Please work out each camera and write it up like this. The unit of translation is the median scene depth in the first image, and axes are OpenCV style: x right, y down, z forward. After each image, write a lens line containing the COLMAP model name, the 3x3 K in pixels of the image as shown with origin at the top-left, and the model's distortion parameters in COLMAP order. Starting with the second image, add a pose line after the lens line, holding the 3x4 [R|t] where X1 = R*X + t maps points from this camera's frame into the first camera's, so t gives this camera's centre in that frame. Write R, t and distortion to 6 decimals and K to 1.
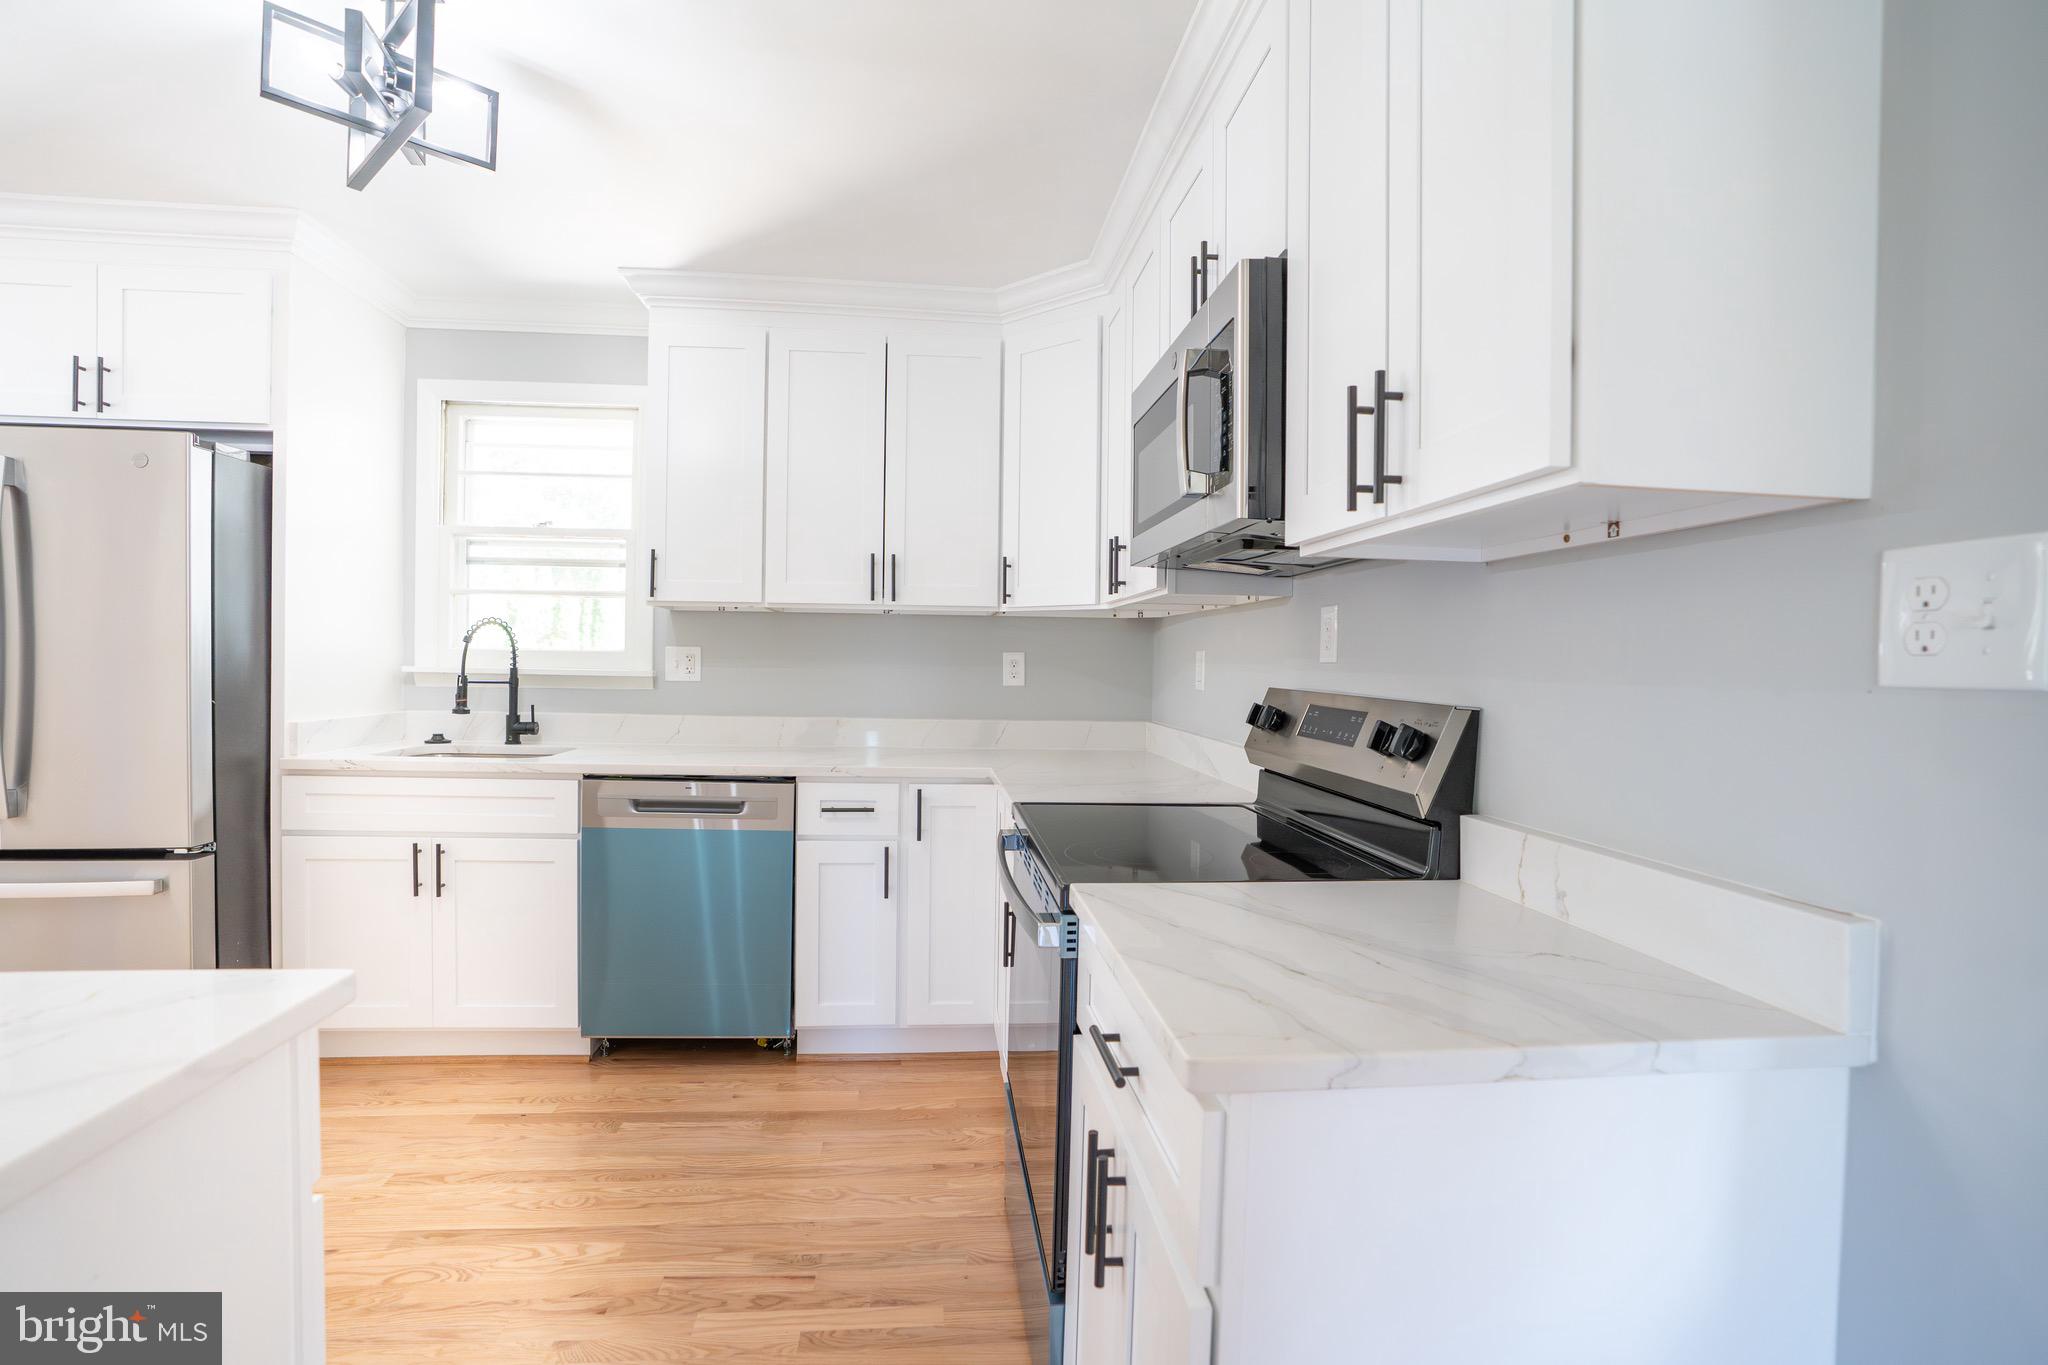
lens RADIAL K [[937.7, 0, 1029.7], [0, 937.7, 682.9], [0, 0, 1]] dist [-0.068946, 0.028669]
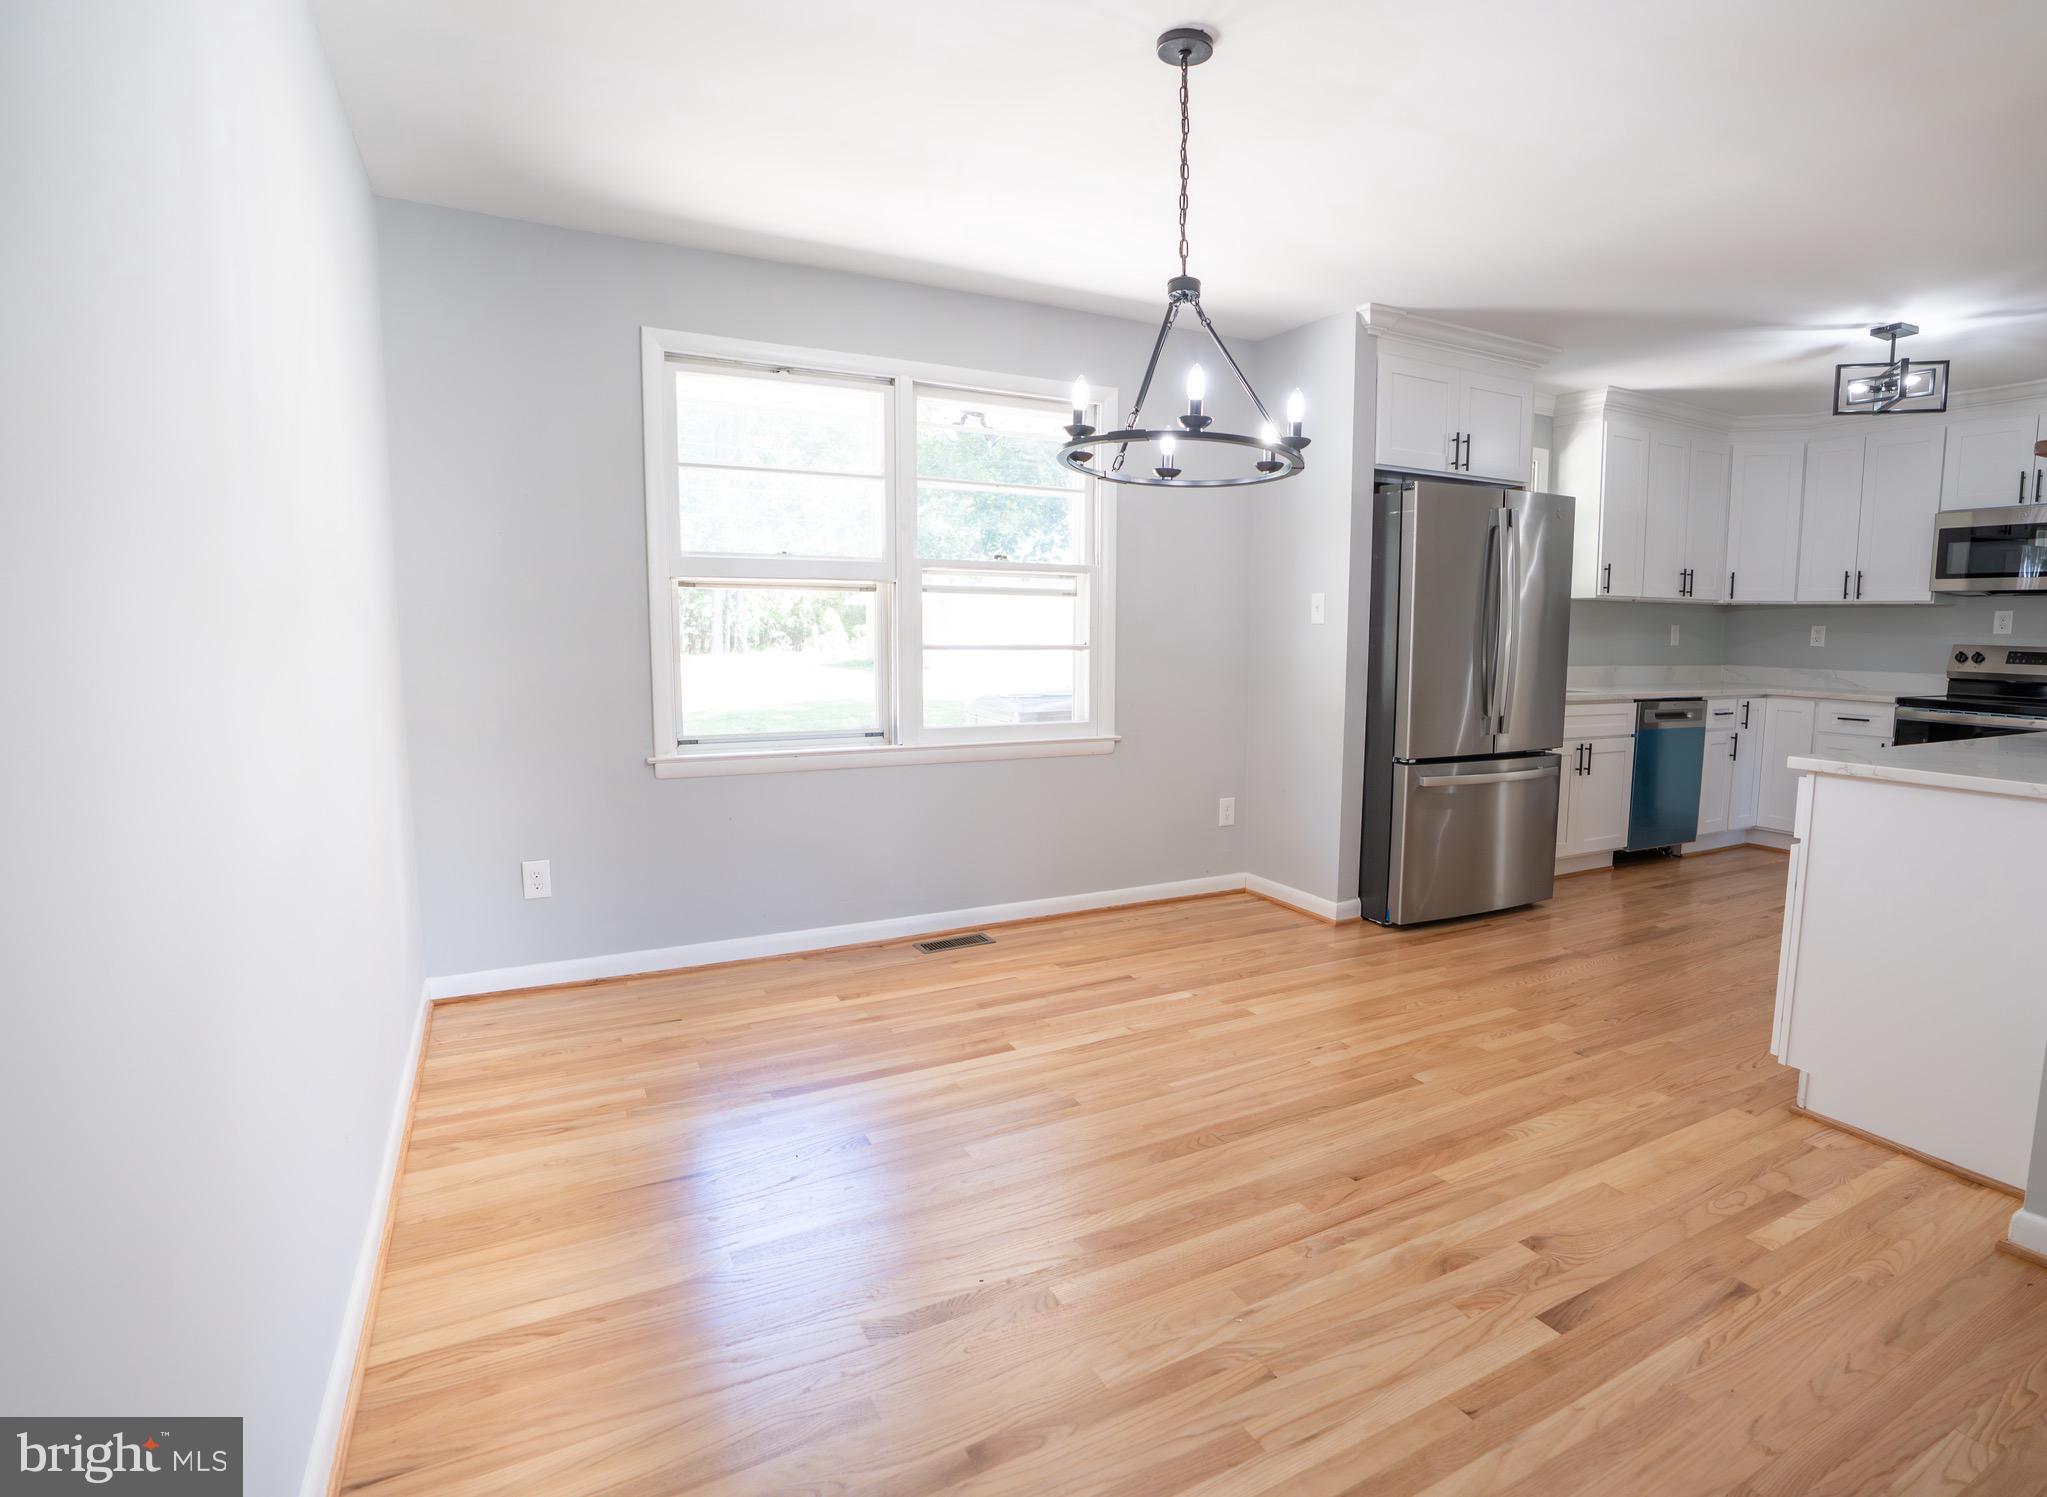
lens RADIAL K [[1055.9, 0, 1133.9], [0, 1055.9, 751.4], [0, 0, 1]] dist [-0.072533, 0.032695]
pose [[0.911465, -0.055501, 0.407616, -2.081904], [0.014049, 0.994479, 0.103992, -0.018254], [-0.411137, -0.089058, 0.907213, -0.372457]]
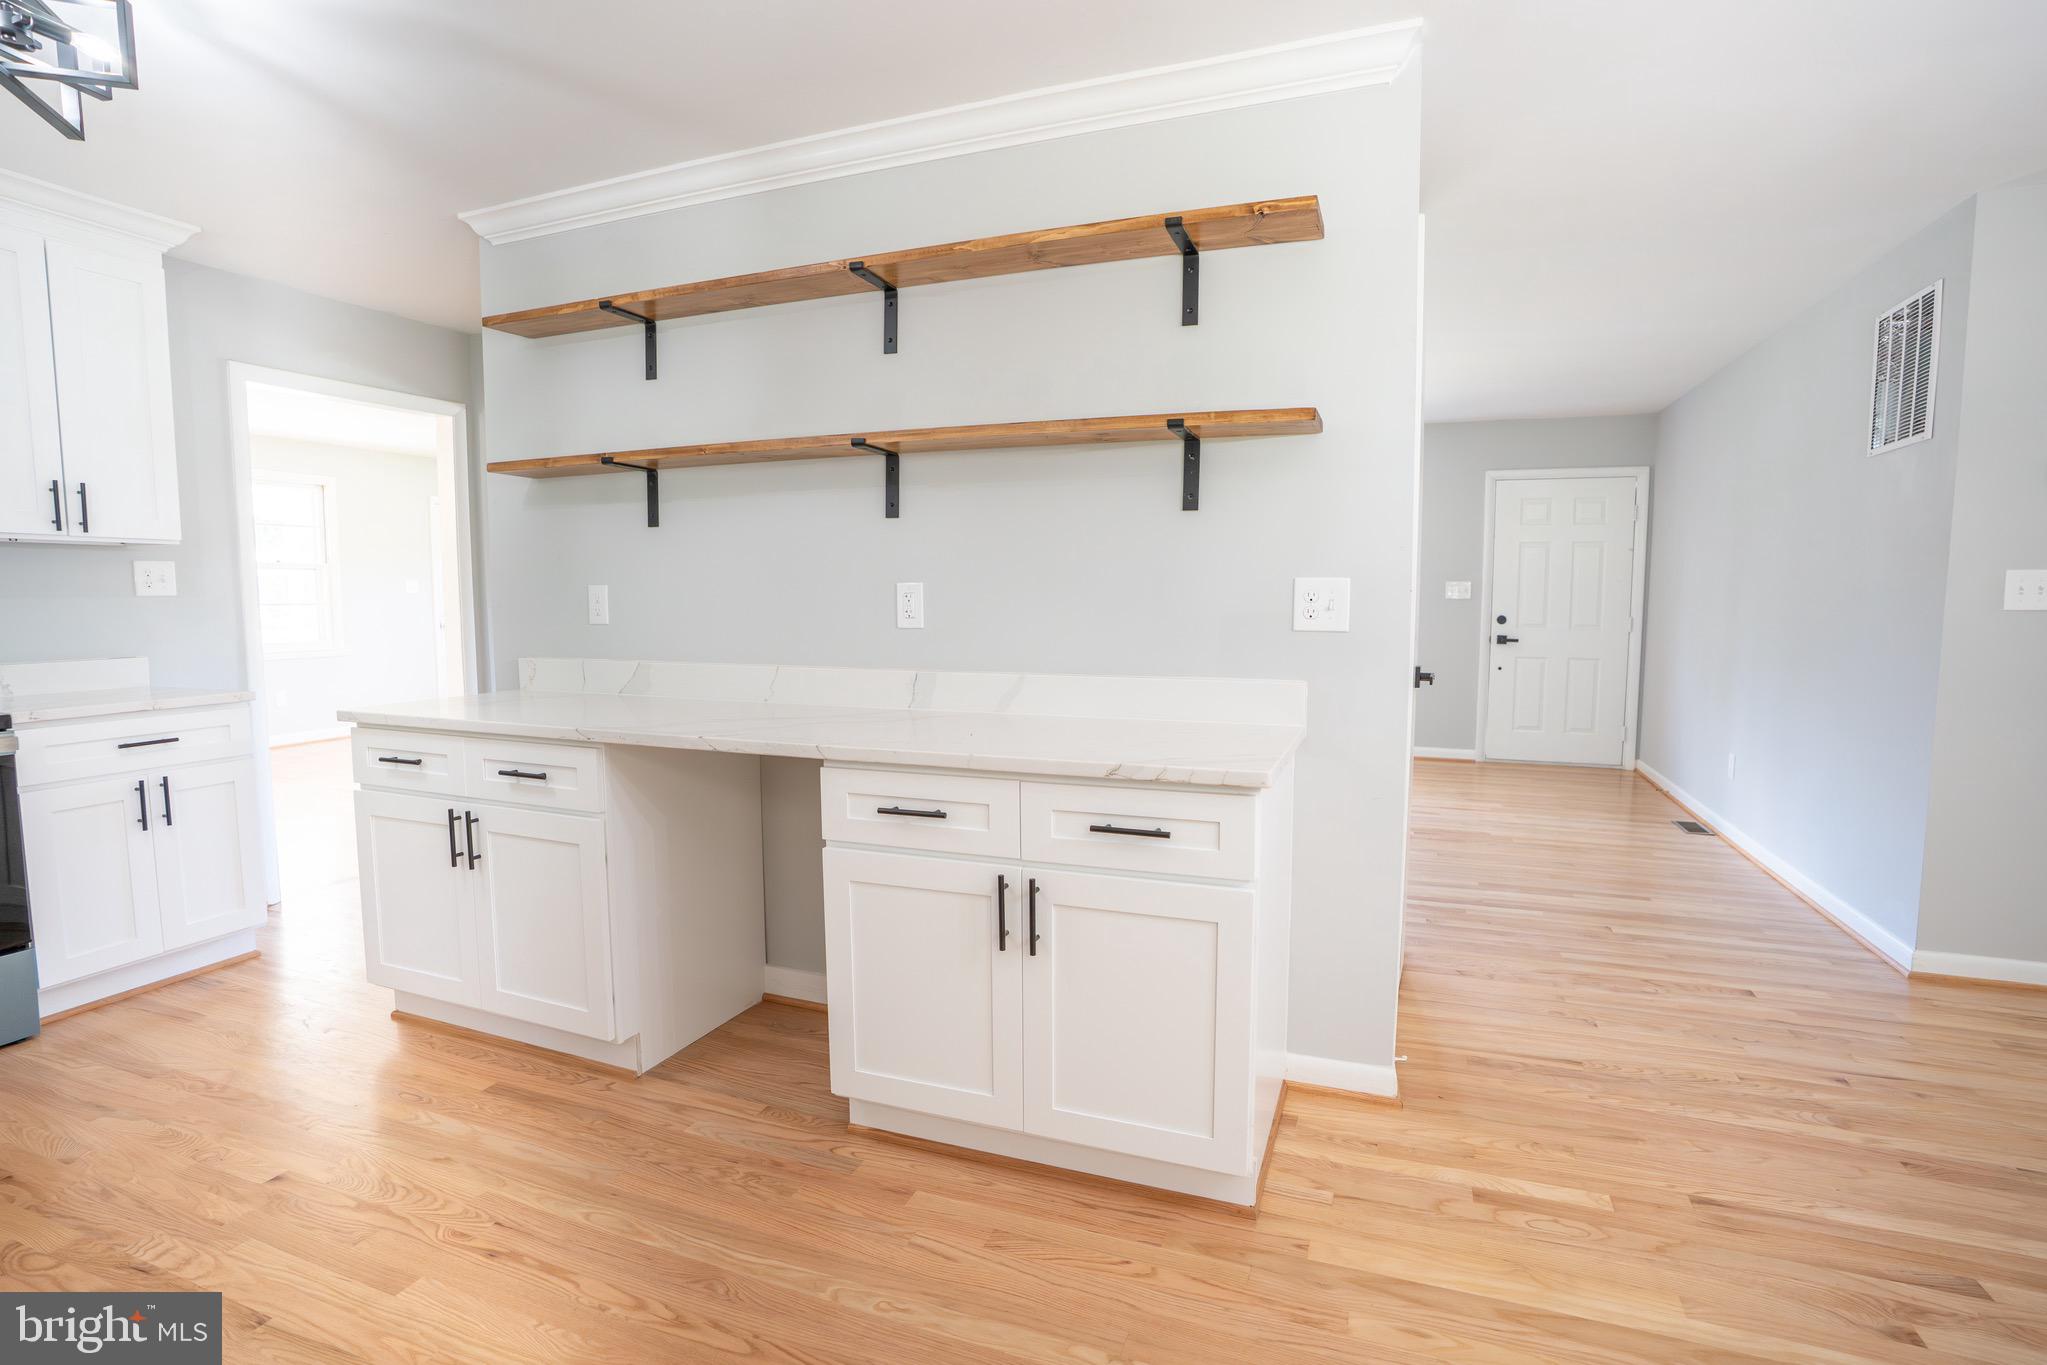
lens RADIAL K [[959.8, 0, 1023.5], [0, 959.8, 682.5], [0, 0, 1]] dist [-0.014540, -0.000042]
pose [[-0.886545, -0.059792, 0.458762, -1.297188], [-0.005829, 0.992978, 0.118154, -0.039232], [-0.462605, 0.102074, -0.880669, 0.859228]]
